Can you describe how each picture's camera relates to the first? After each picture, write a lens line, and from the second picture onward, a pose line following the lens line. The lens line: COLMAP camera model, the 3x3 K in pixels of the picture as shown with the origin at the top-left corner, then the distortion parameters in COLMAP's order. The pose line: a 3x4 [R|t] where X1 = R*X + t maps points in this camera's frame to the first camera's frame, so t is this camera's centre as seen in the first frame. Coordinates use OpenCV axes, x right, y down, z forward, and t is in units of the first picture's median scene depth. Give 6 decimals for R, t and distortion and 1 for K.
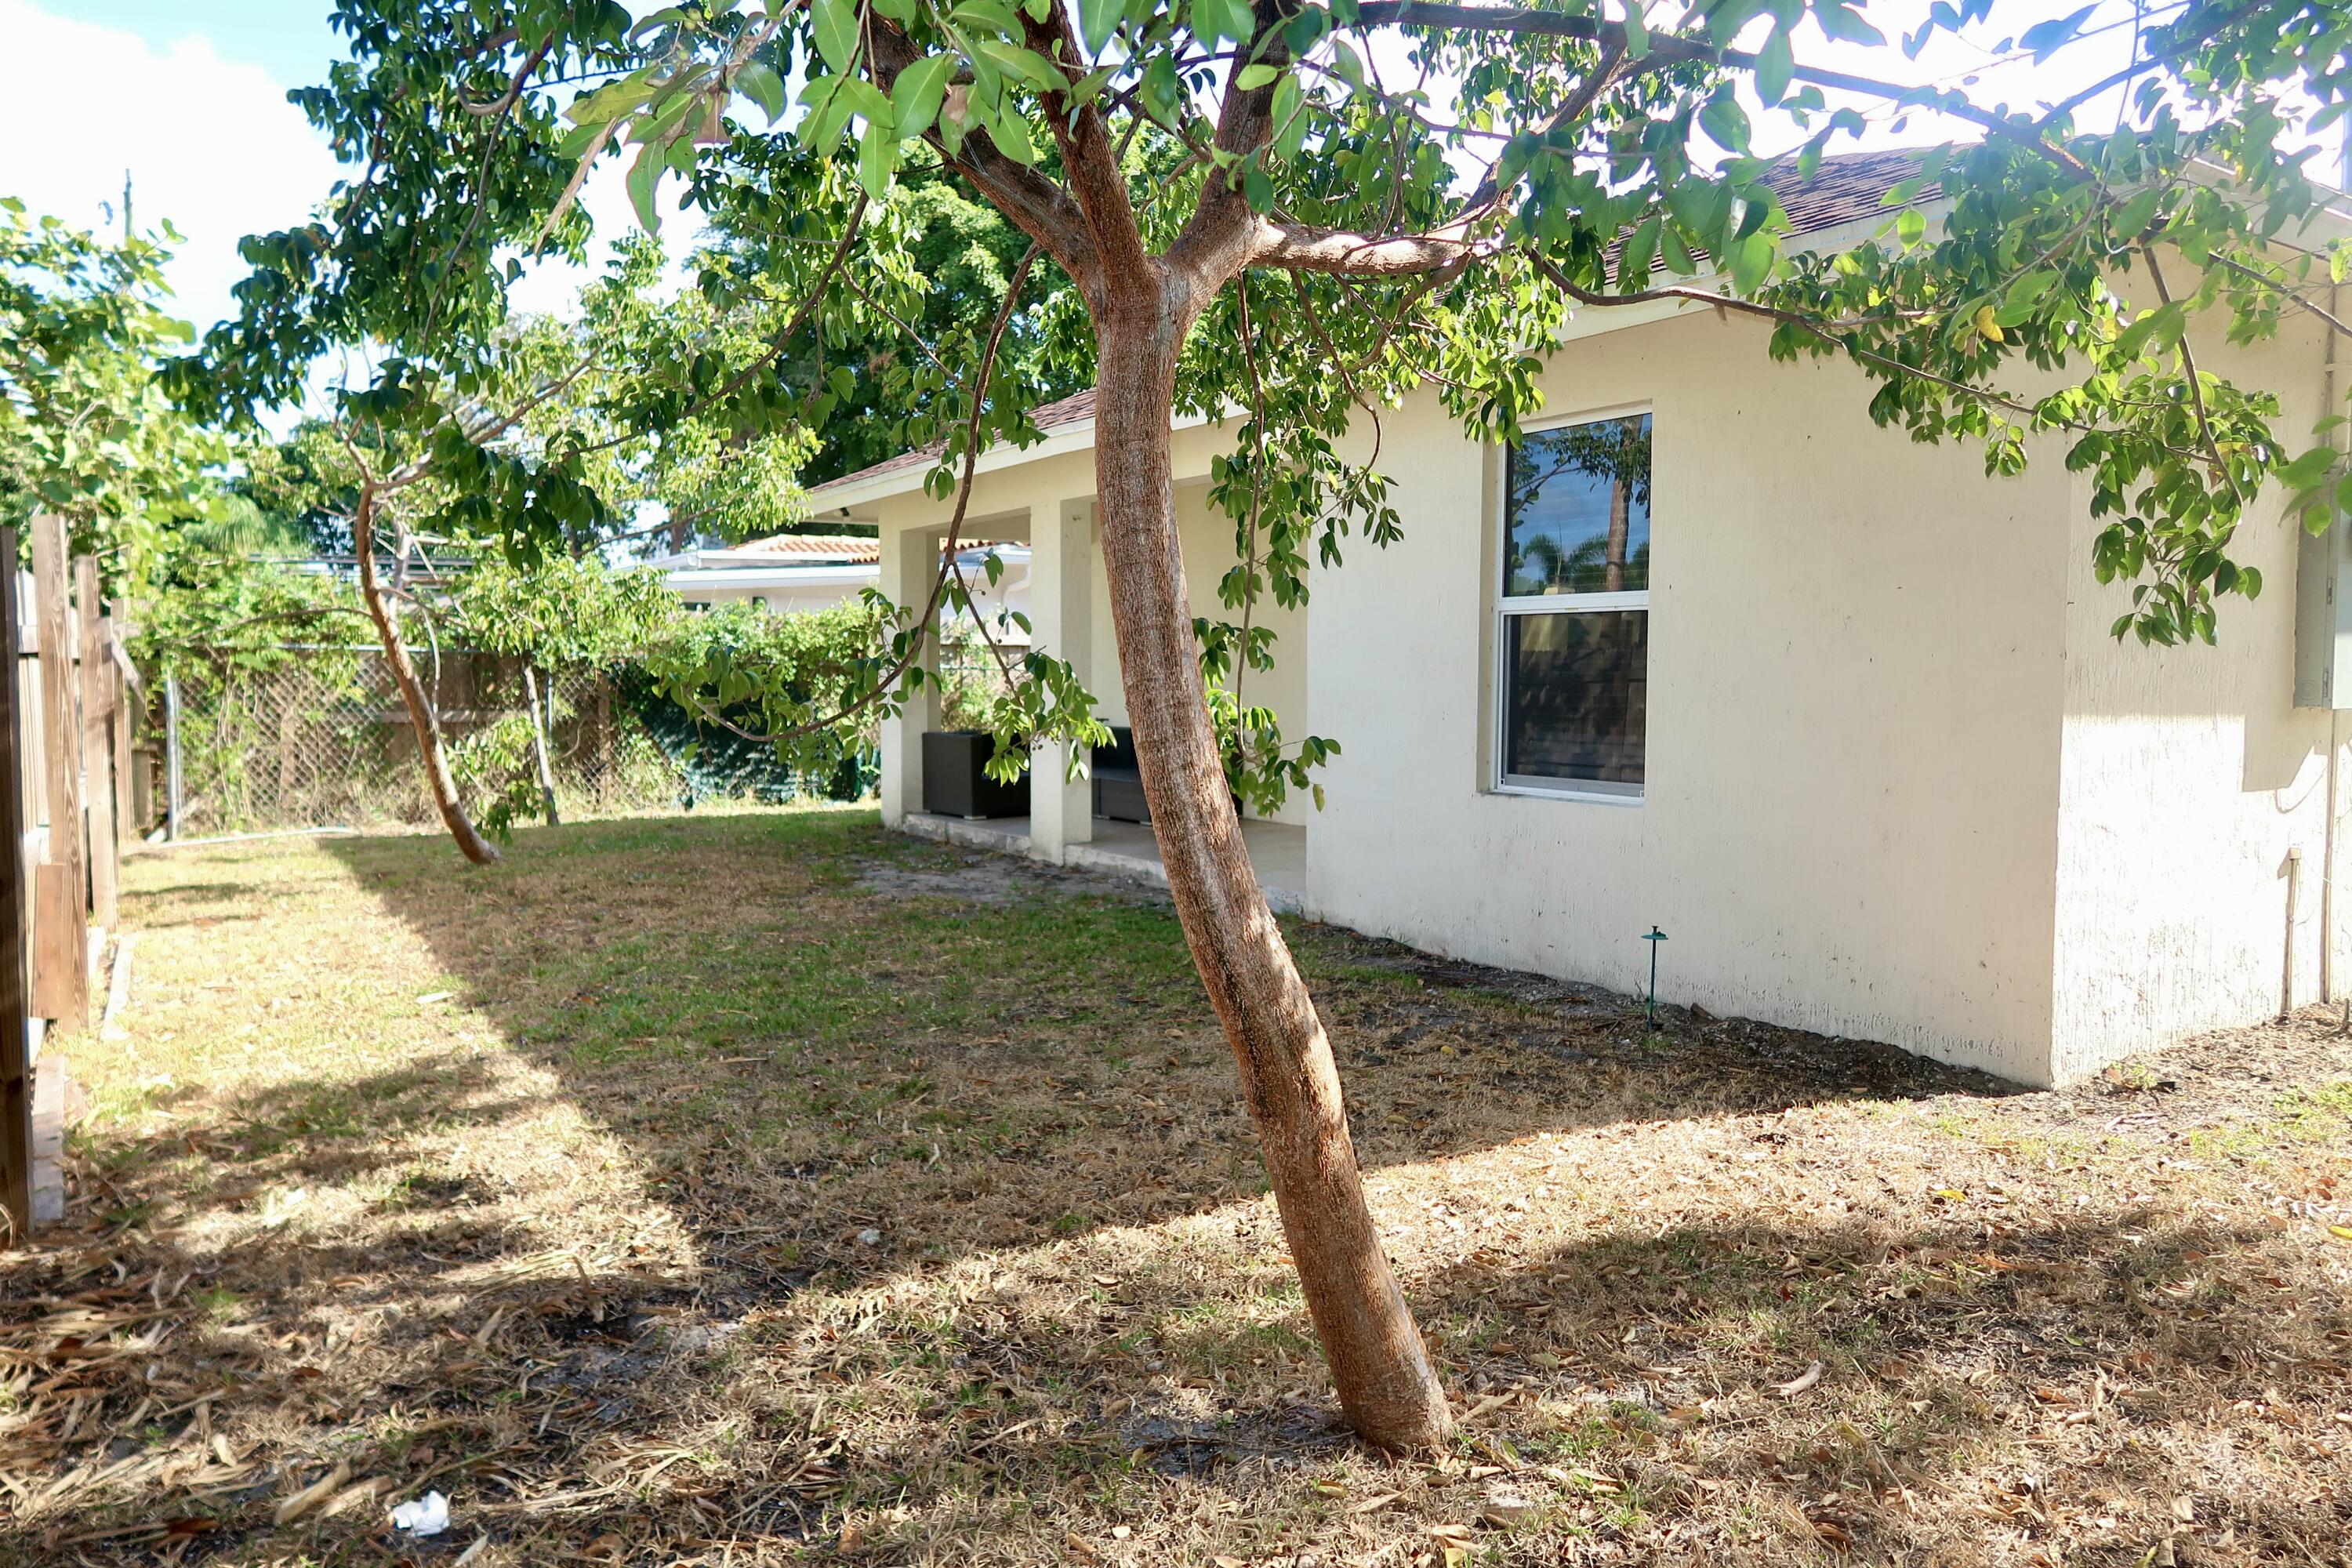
lens RADIAL K [[1621.3, 0, 1169.7], [0, 1621.3, 777.2], [0, 0, 1]] dist [-0.025053, 0.006383]
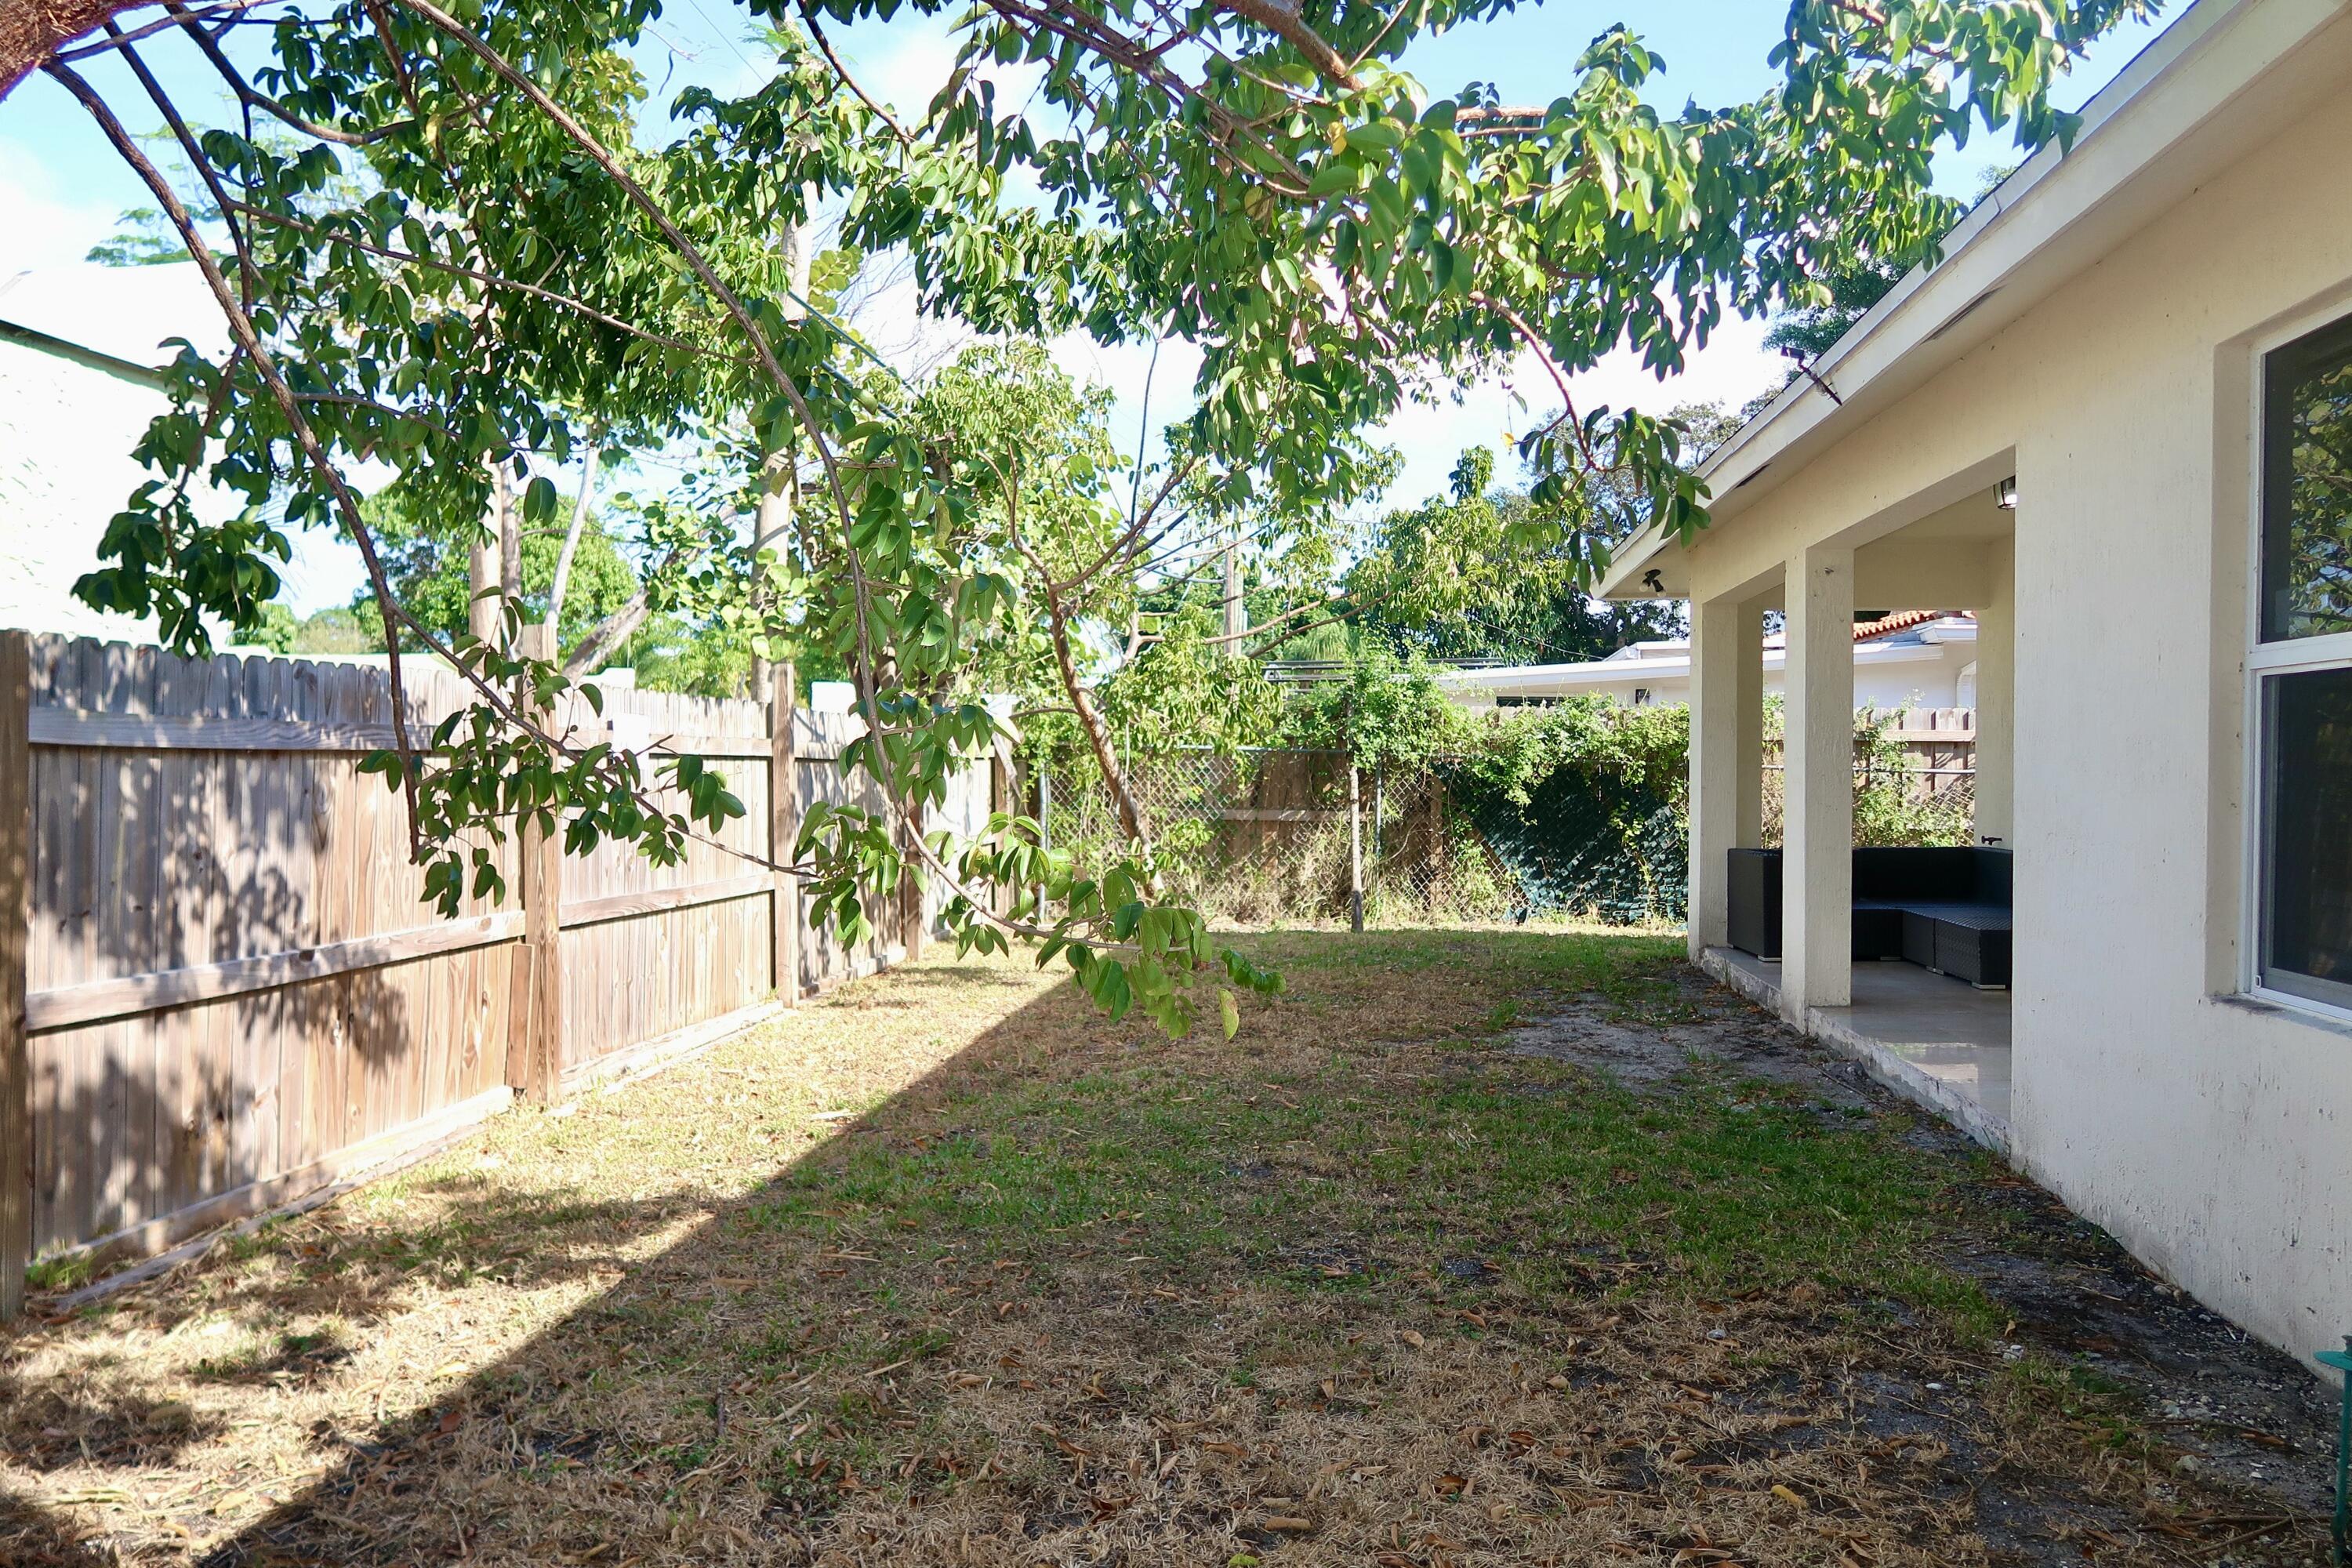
lens RADIAL K [[1621.3, 0, 1188.0], [0, 1621.3, 767.8], [0, 0, 1]] dist [-0.025053, 0.006383]
pose [[0.771316, 0.003270, -0.636444, 0.138839], [-0.046605, 0.997592, -0.051356, -0.012319], [0.634743, 0.069273, 0.769612, 0.179370]]
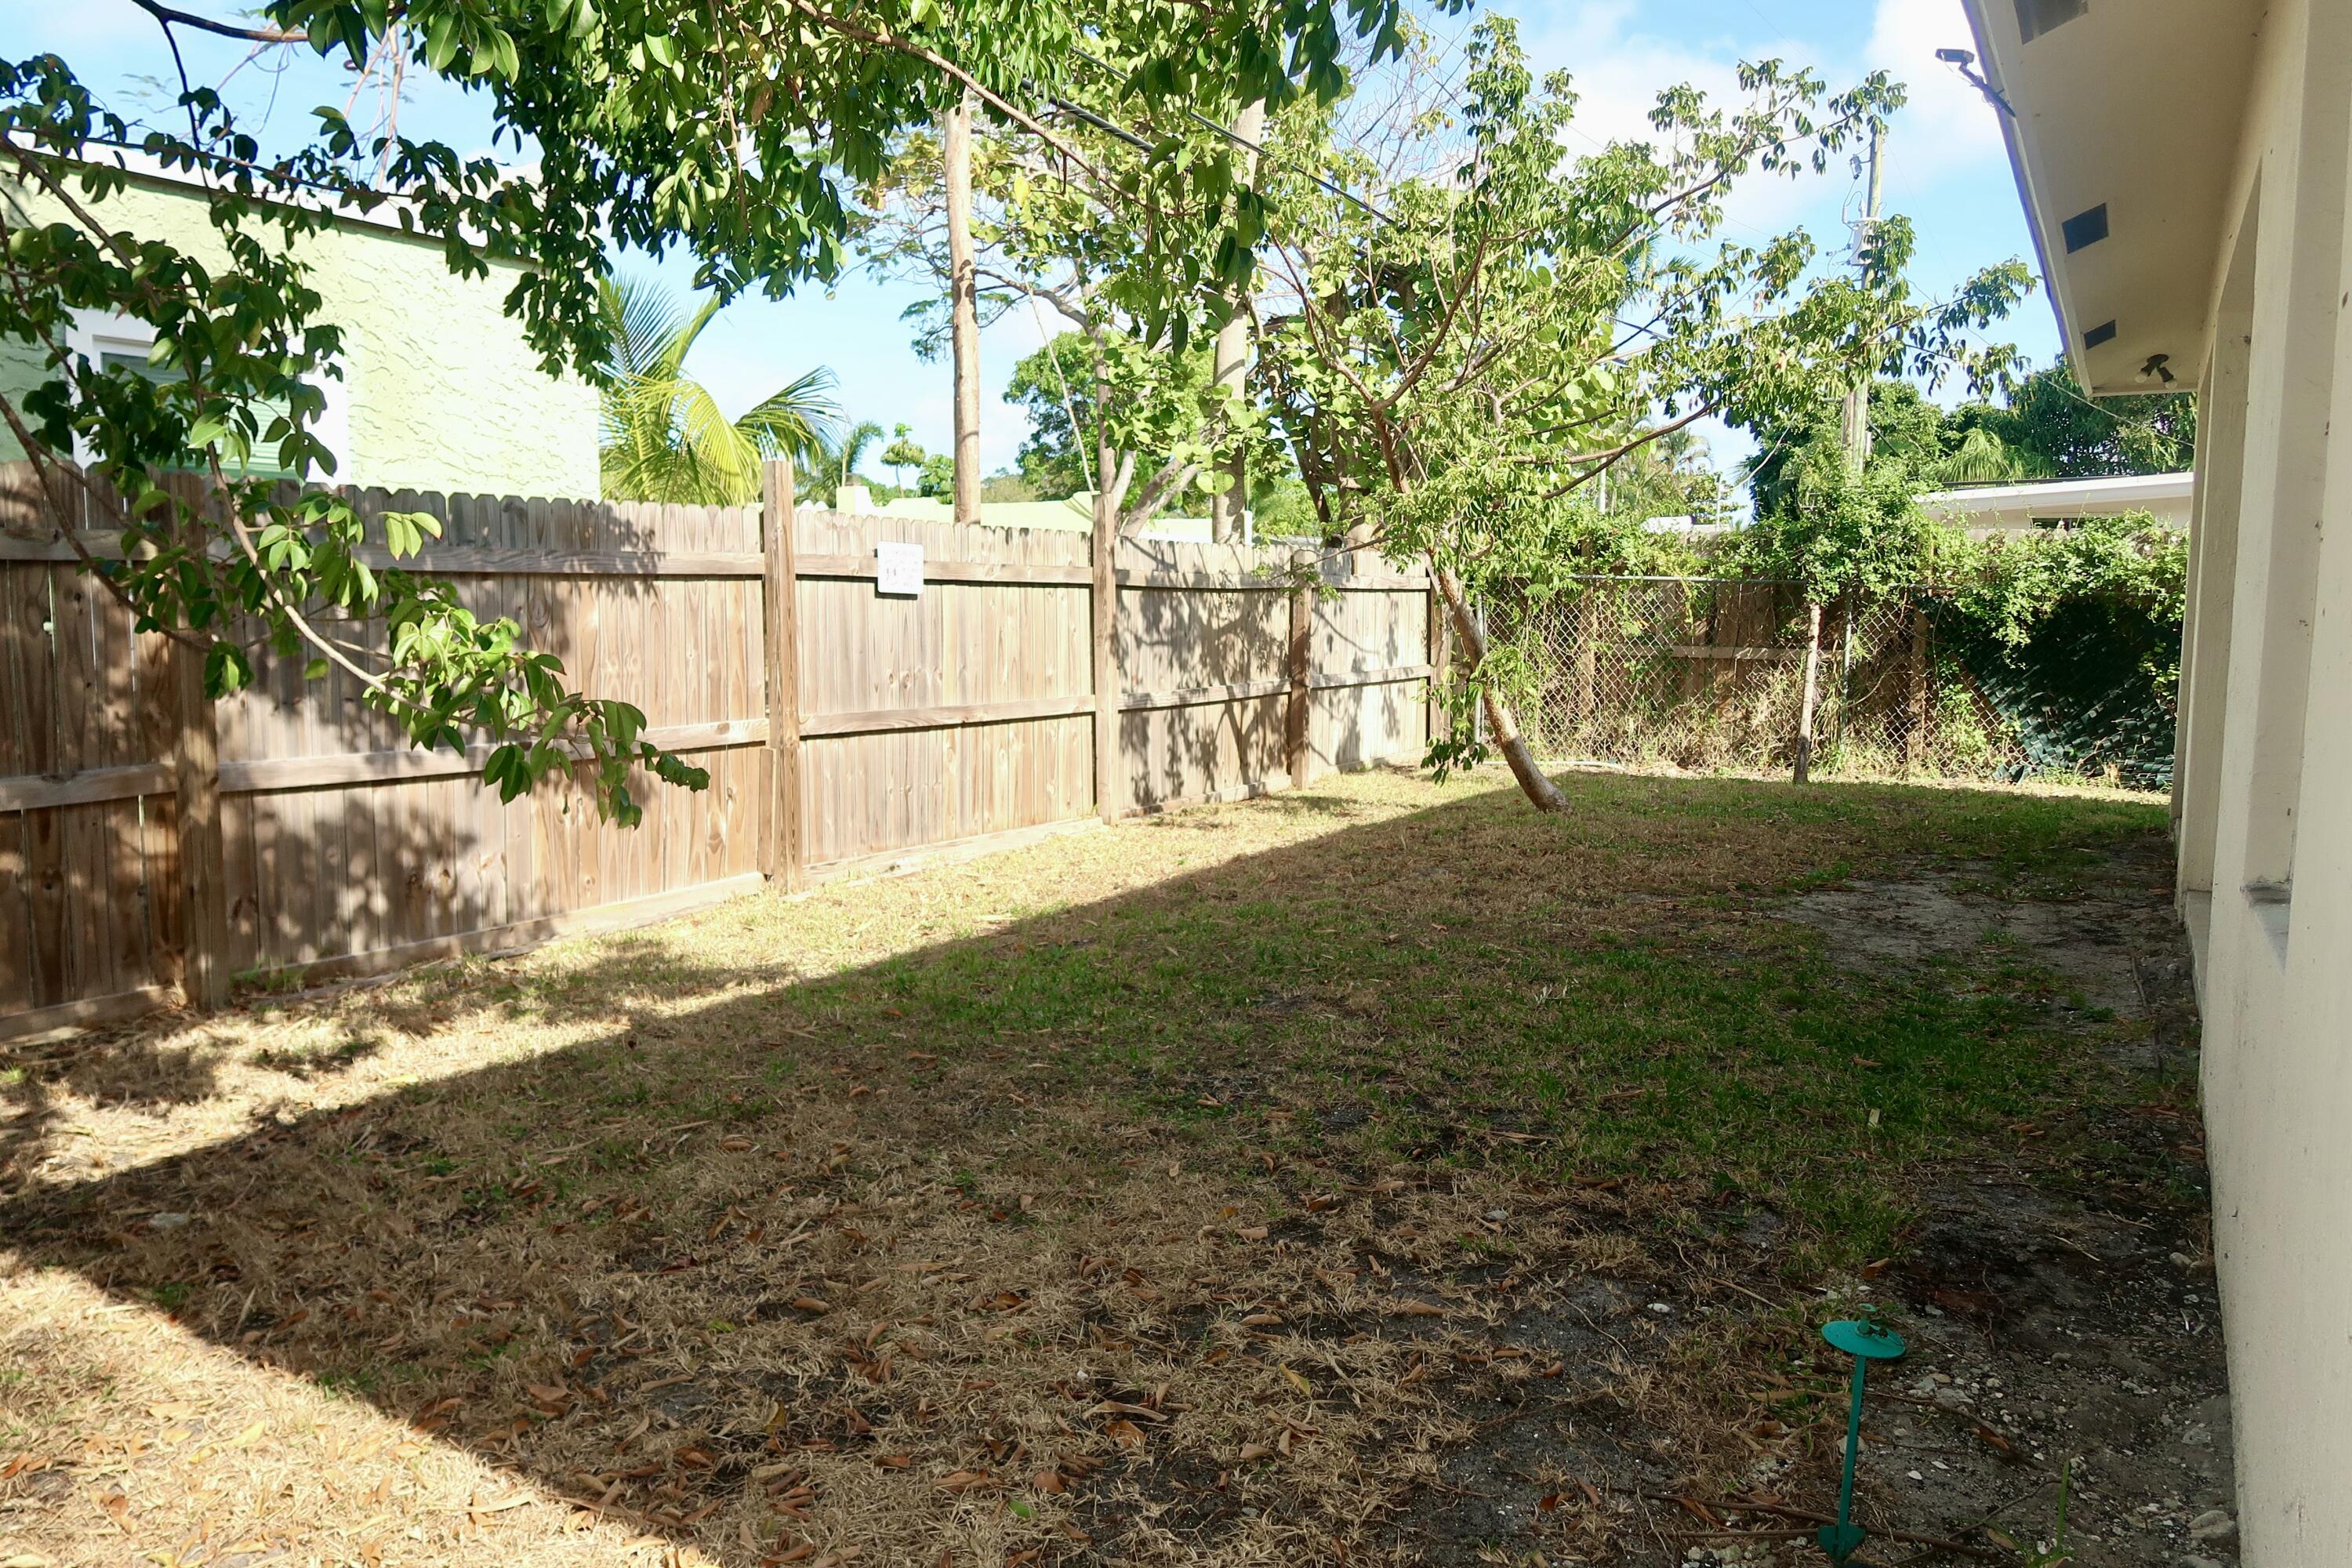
lens RADIAL K [[1621.3, 0, 1183.4], [0, 1621.3, 778.1], [0, 0, 1]] dist [-0.025053, 0.006383]
pose [[0.445016, 0.097401, -0.890210, 0.220529], [-0.065992, 0.994932, 0.075870, -0.015477], [0.893088, 0.024984, 0.449188, 0.296526]]
